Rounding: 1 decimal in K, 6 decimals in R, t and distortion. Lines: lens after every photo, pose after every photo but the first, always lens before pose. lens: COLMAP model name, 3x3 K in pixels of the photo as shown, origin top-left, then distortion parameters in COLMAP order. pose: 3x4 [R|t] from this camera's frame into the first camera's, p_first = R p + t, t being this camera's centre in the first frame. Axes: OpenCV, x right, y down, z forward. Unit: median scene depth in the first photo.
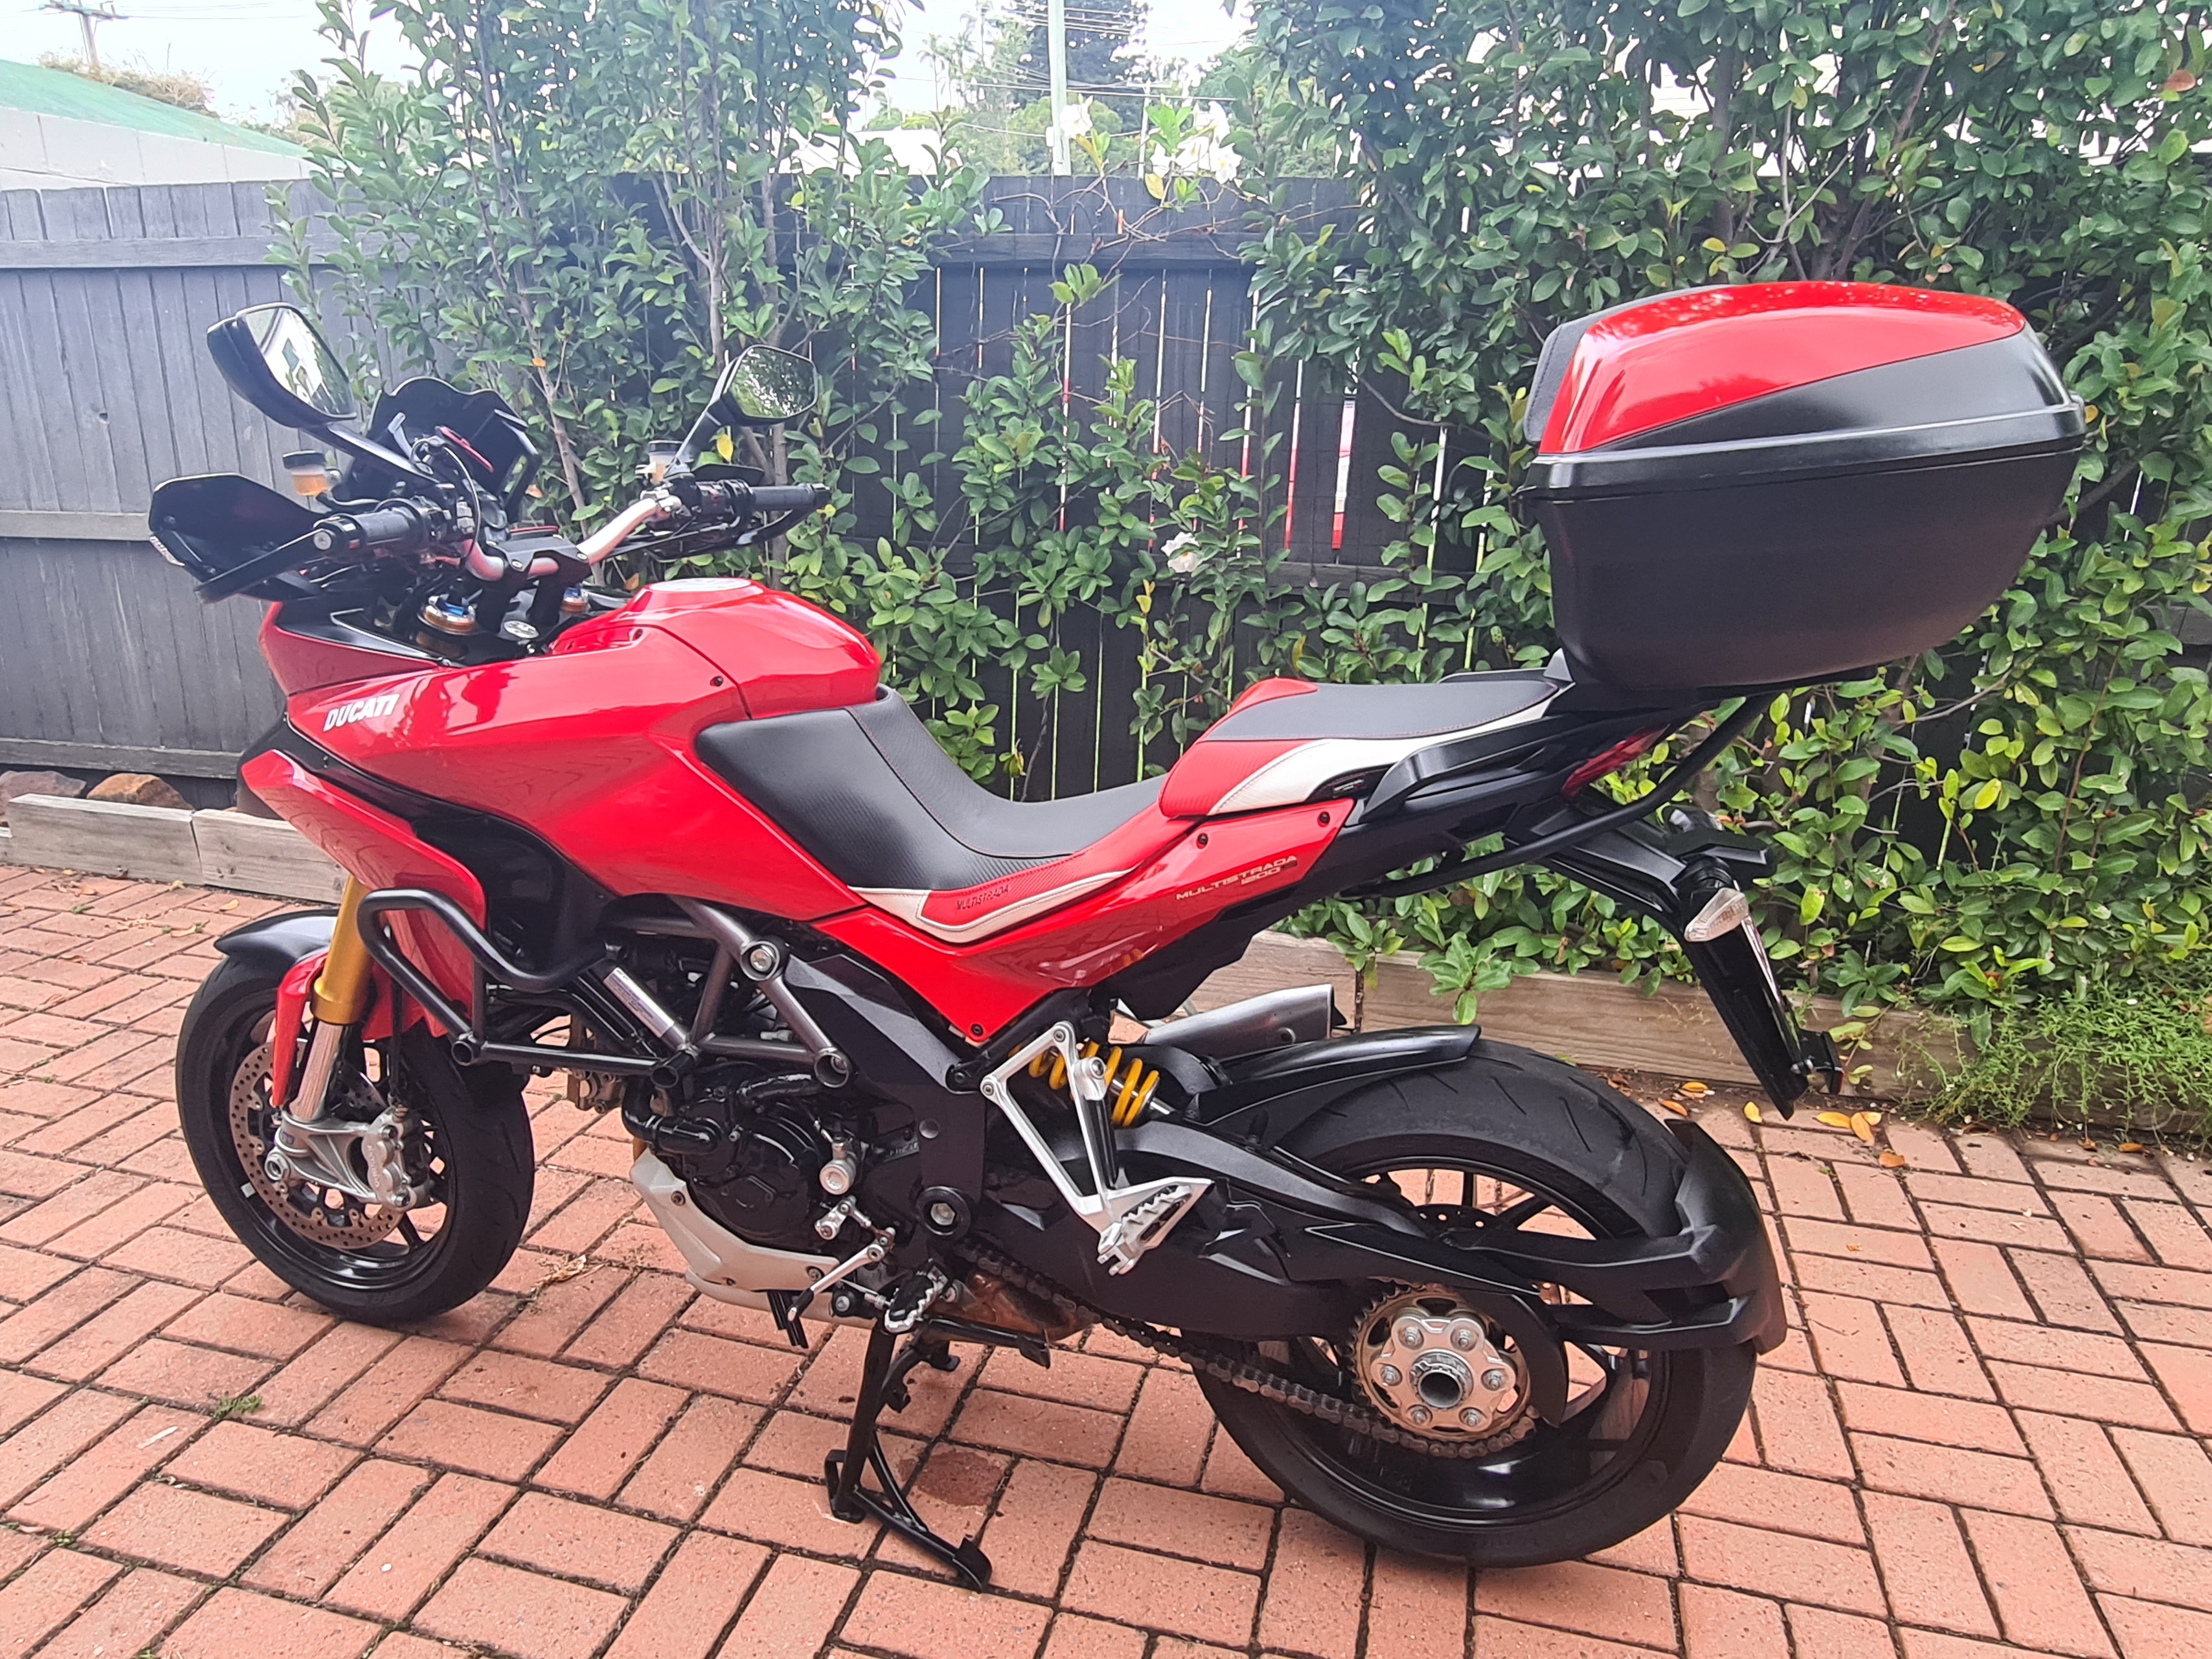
lens RADIAL K [[1488.2, 0, 1084.3], [0, 1488.2, 832.0], [0, 0, 1]] dist [-0.006966, 0.001873]
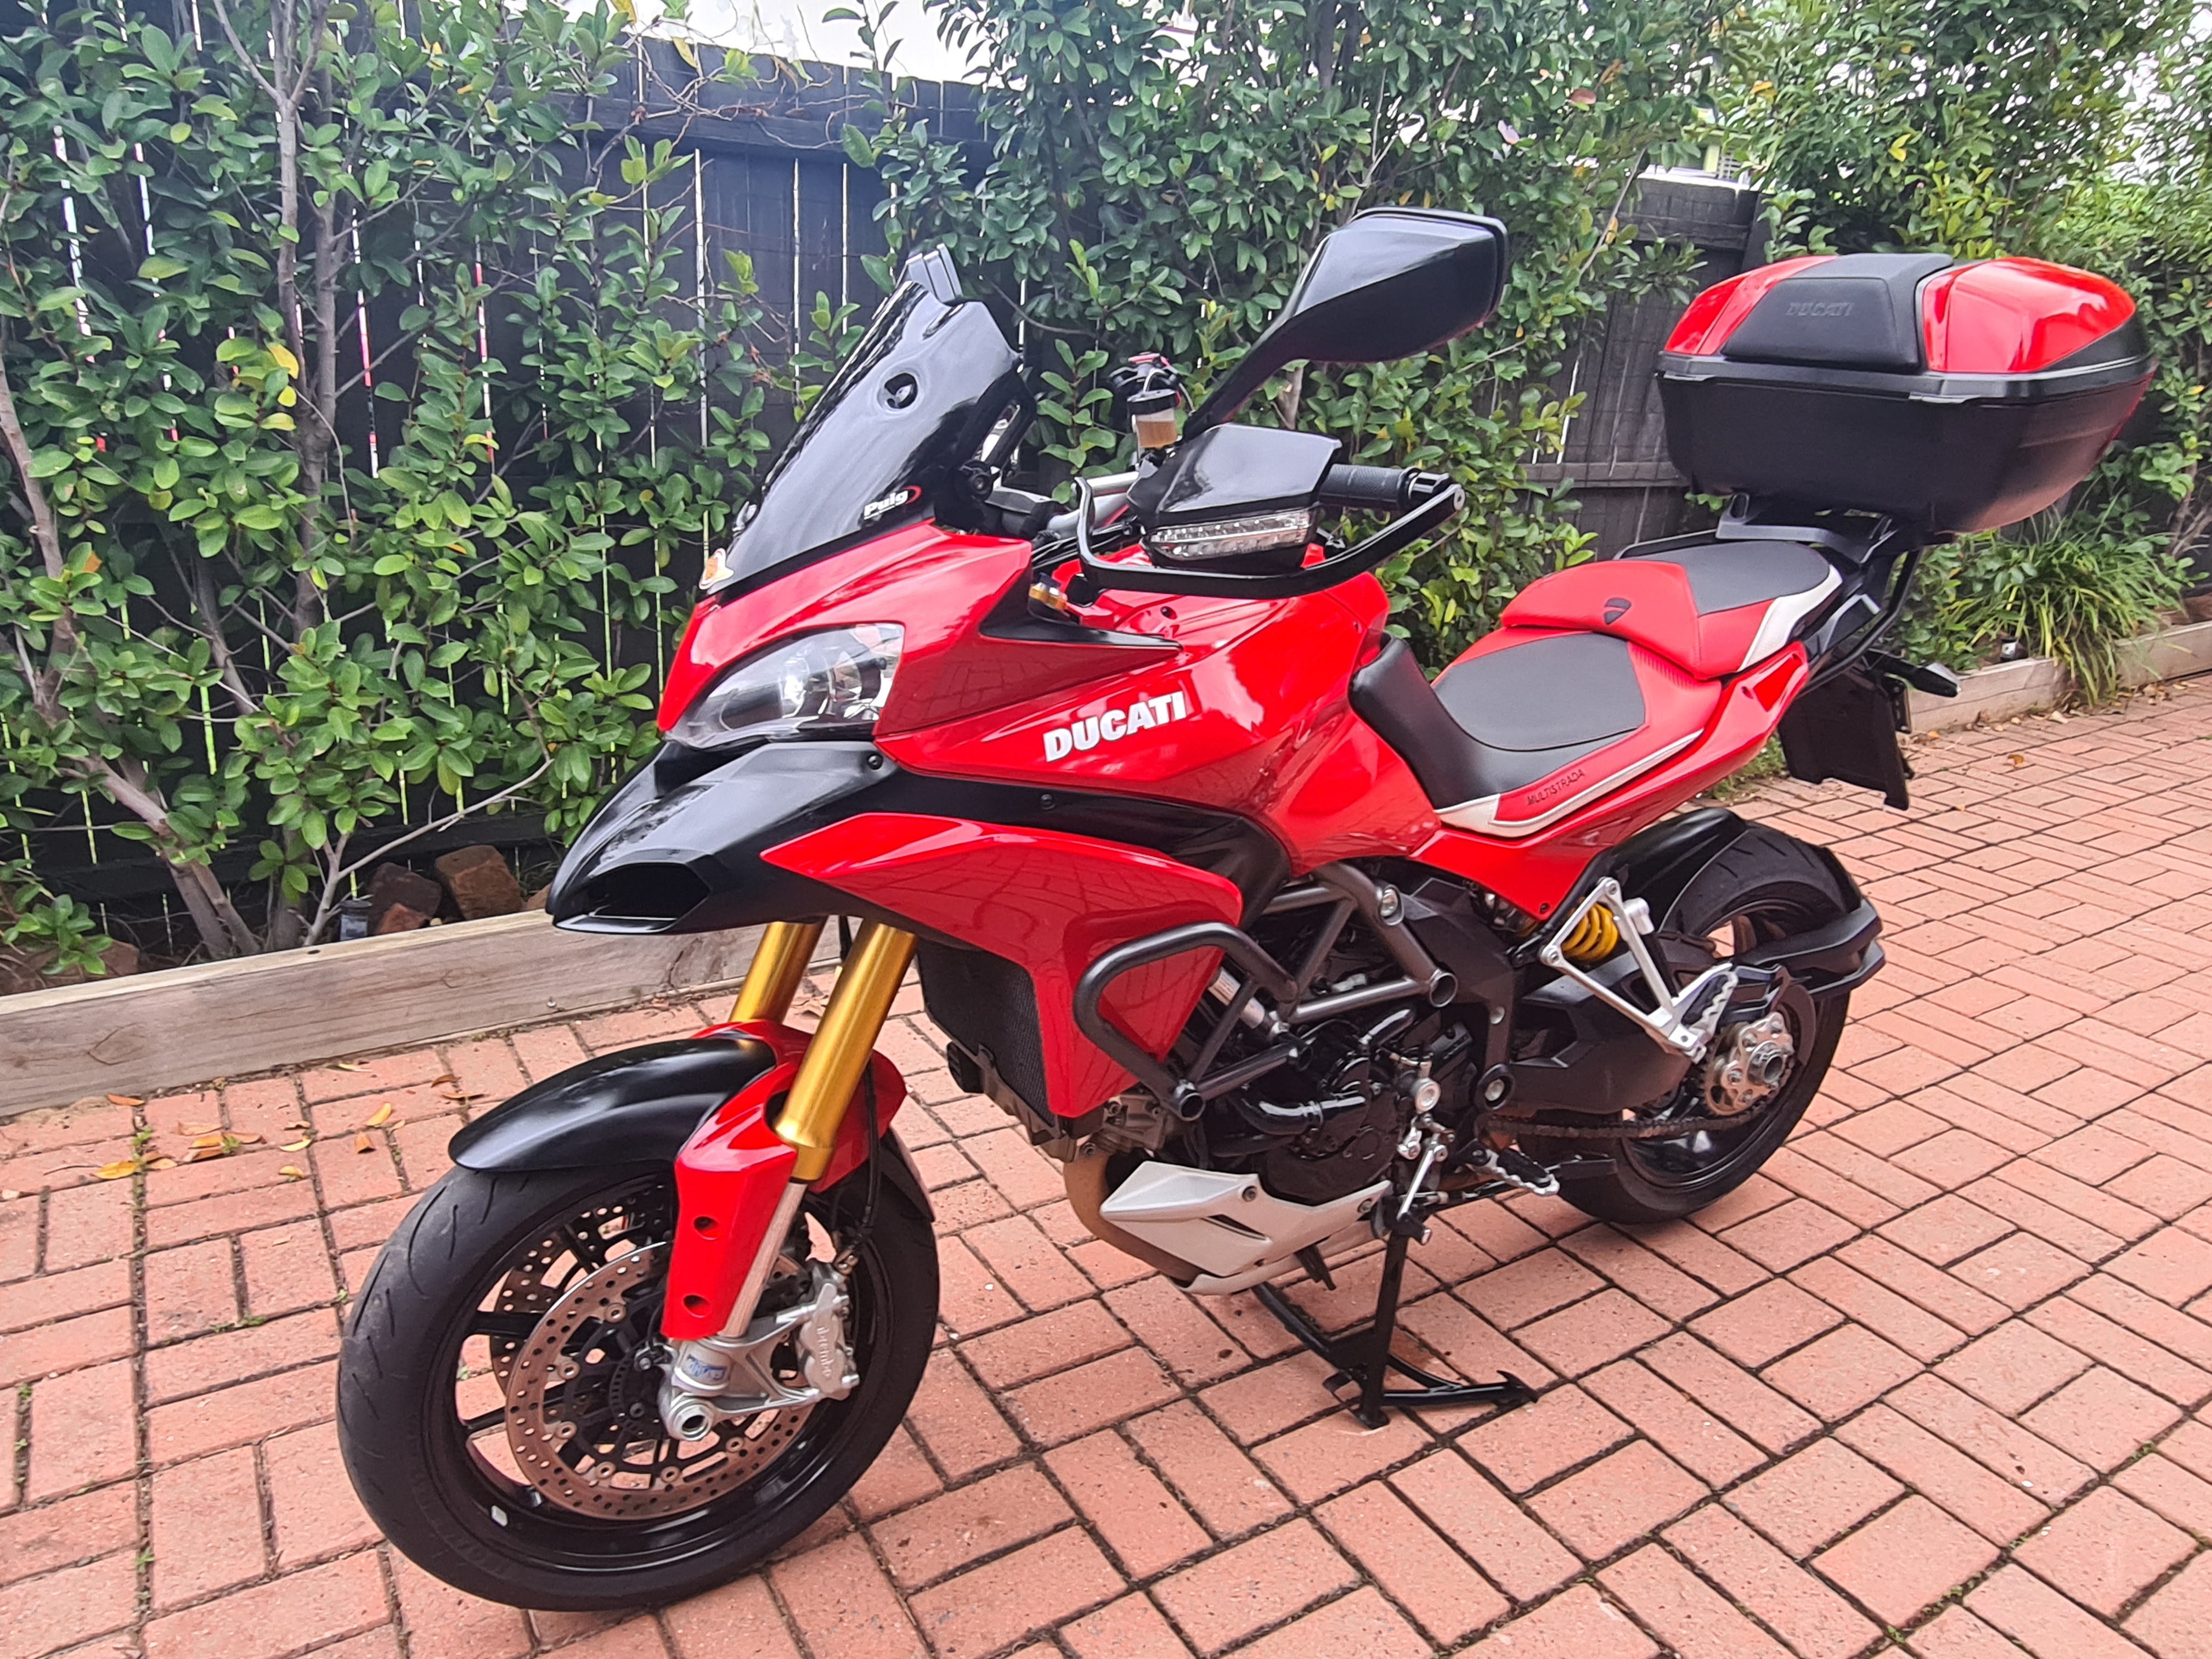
lens RADIAL K [[1488.2, 0, 1084.3], [0, 1488.2, 832.0], [0, 0, 1]] dist [-0.006966, 0.001873]
pose [[0.684432, -0.226453, 0.693017, -0.971380], [0.180153, 0.973594, 0.140214, -0.127440], [-0.706469, 0.028882, 0.707155, 0.423275]]
